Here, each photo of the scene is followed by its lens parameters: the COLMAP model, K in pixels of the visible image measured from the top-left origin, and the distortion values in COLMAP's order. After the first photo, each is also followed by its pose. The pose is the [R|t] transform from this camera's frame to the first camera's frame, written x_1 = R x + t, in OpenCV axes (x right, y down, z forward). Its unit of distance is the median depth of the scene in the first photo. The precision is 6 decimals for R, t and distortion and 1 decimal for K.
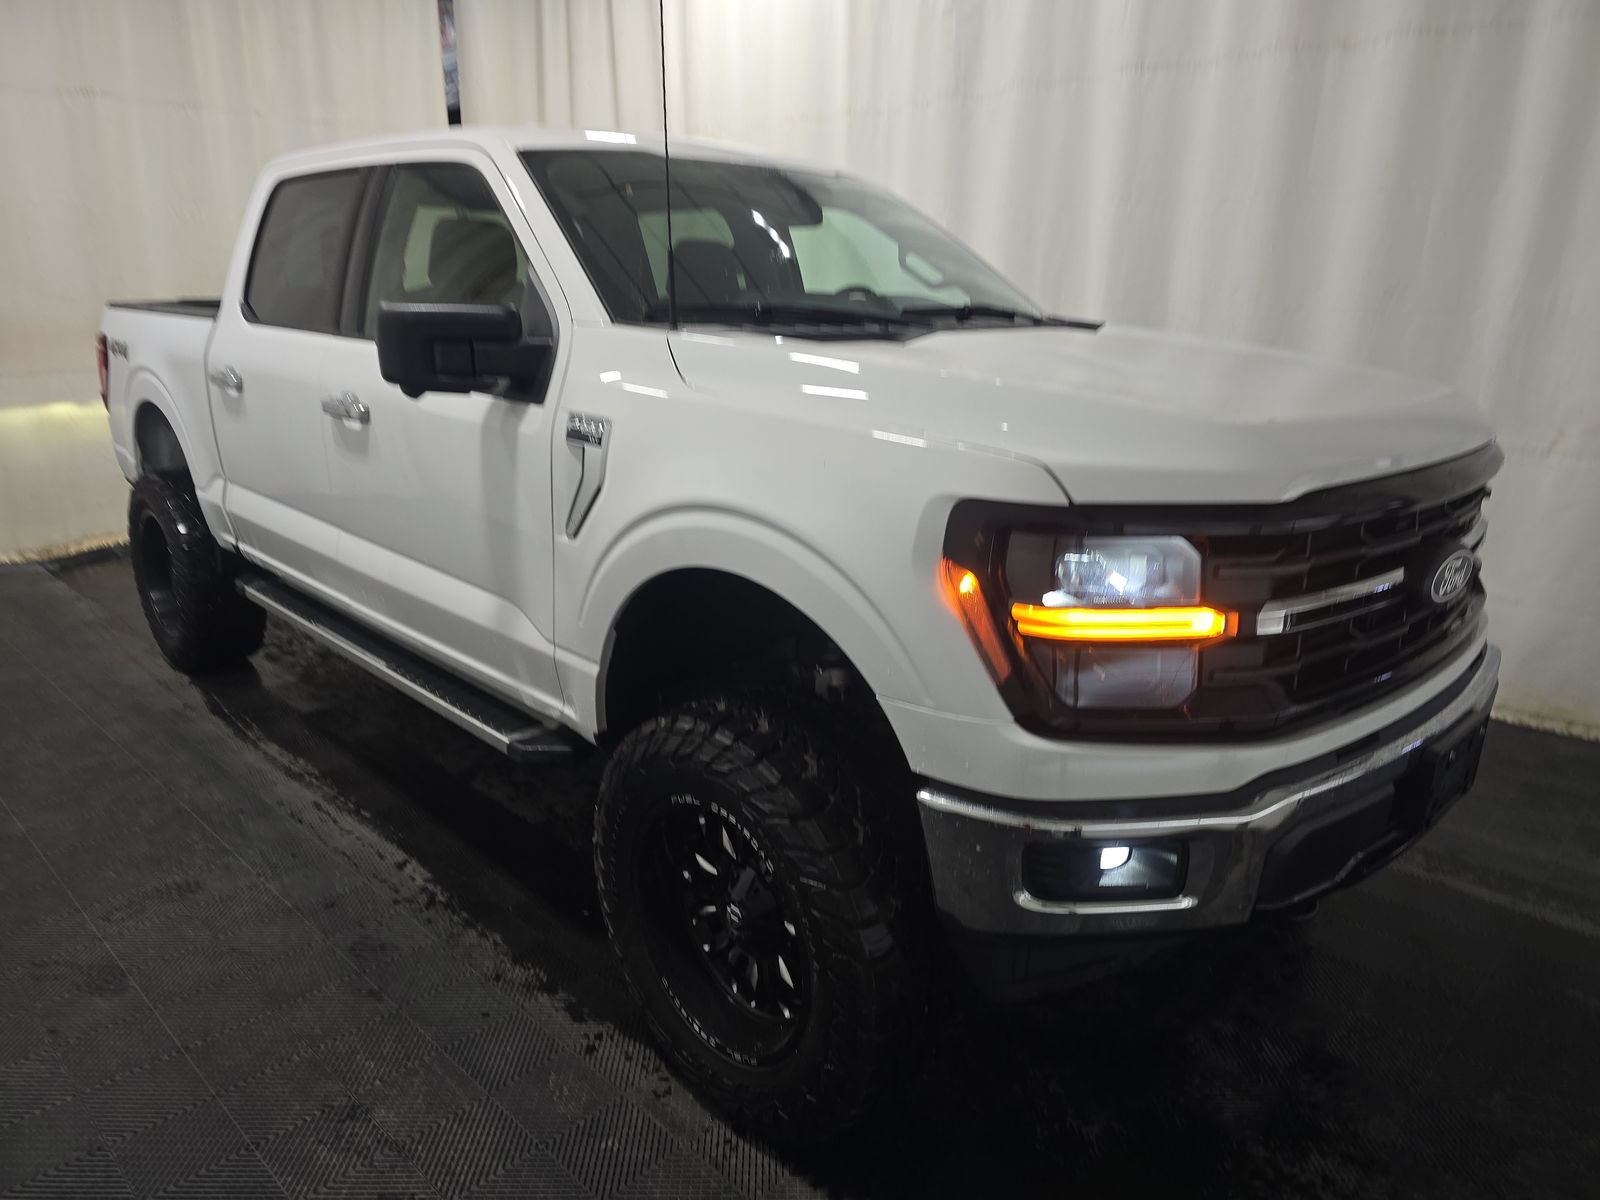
lens RADIAL K [[1075.5, 0, 799.0], [0, 1075.5, 602.9], [0, 0, 1]] dist [0.039782, -0.032939]
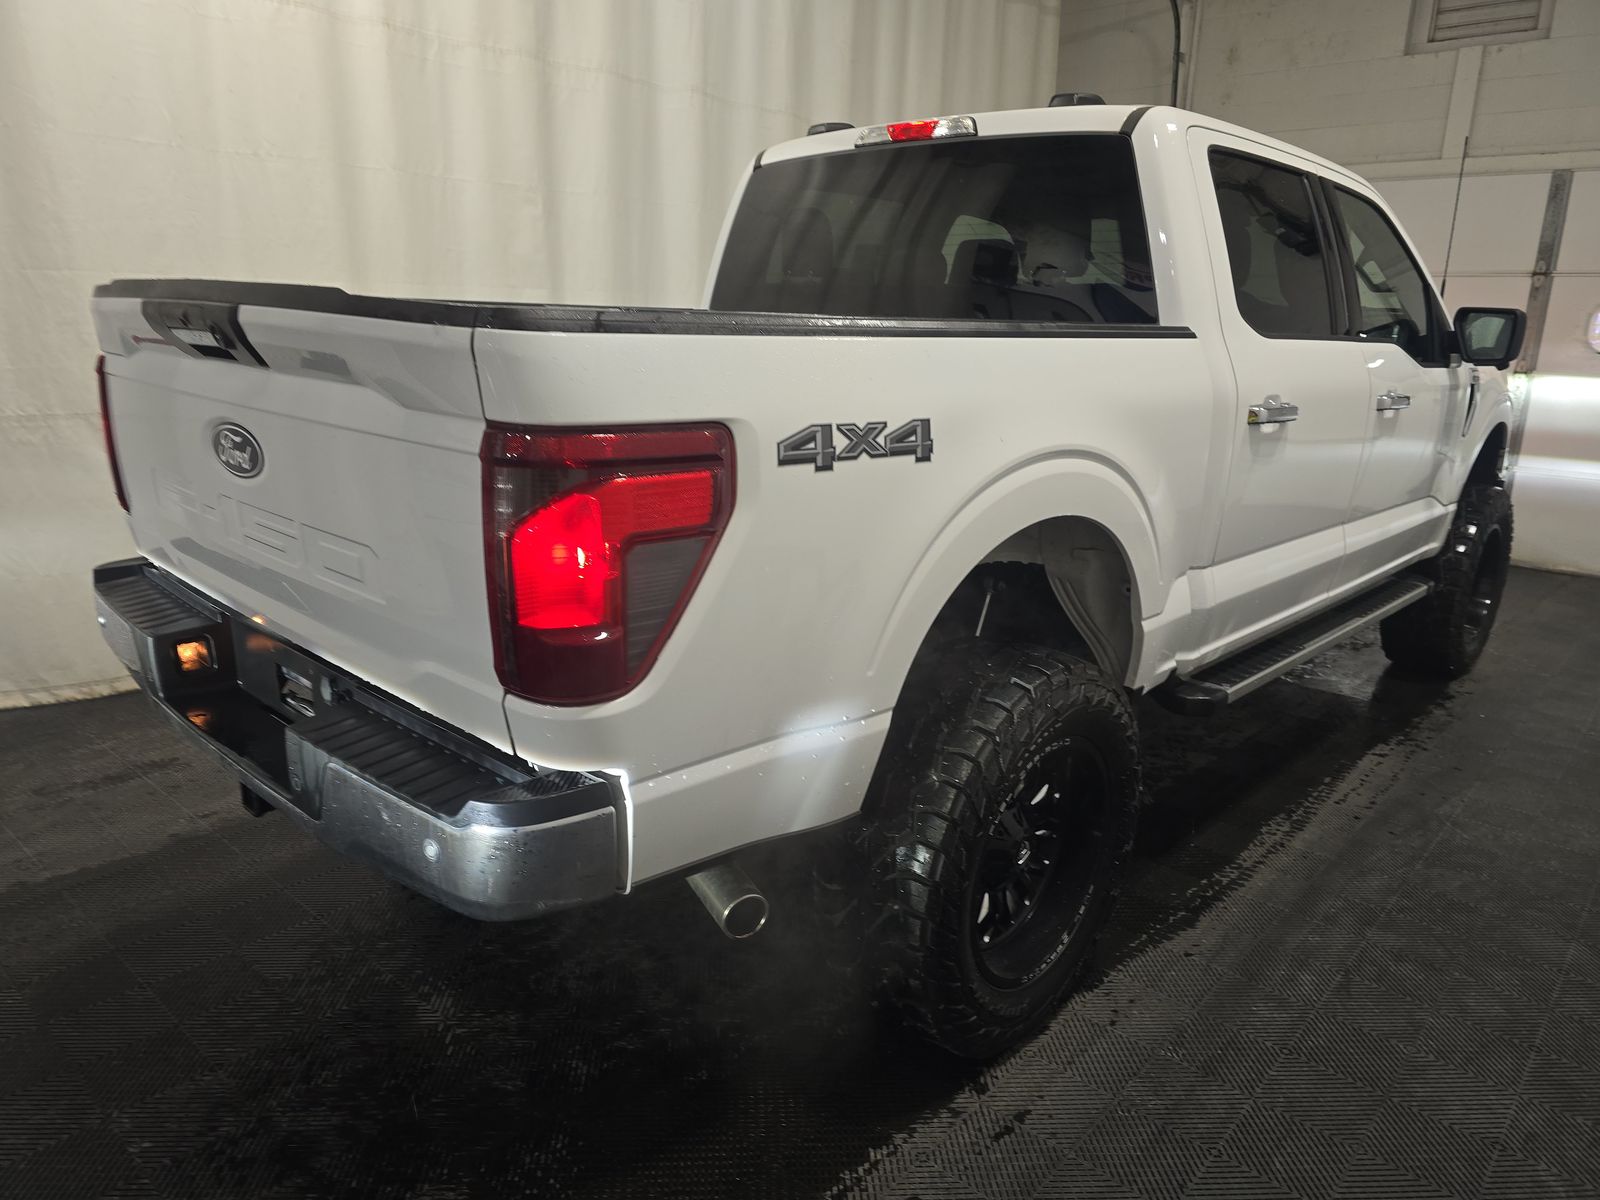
lens RADIAL K [[1075.5, 0, 802.3], [0, 1075.5, 604.0], [0, 0, 1]] dist [0.039782, -0.032939]
pose [[-0.055716, -0.256517, 0.964933, -1.431296], [0.238840, 0.934952, 0.262337, -0.395854], [-0.969459, 0.245081, 0.009175, 1.519416]]
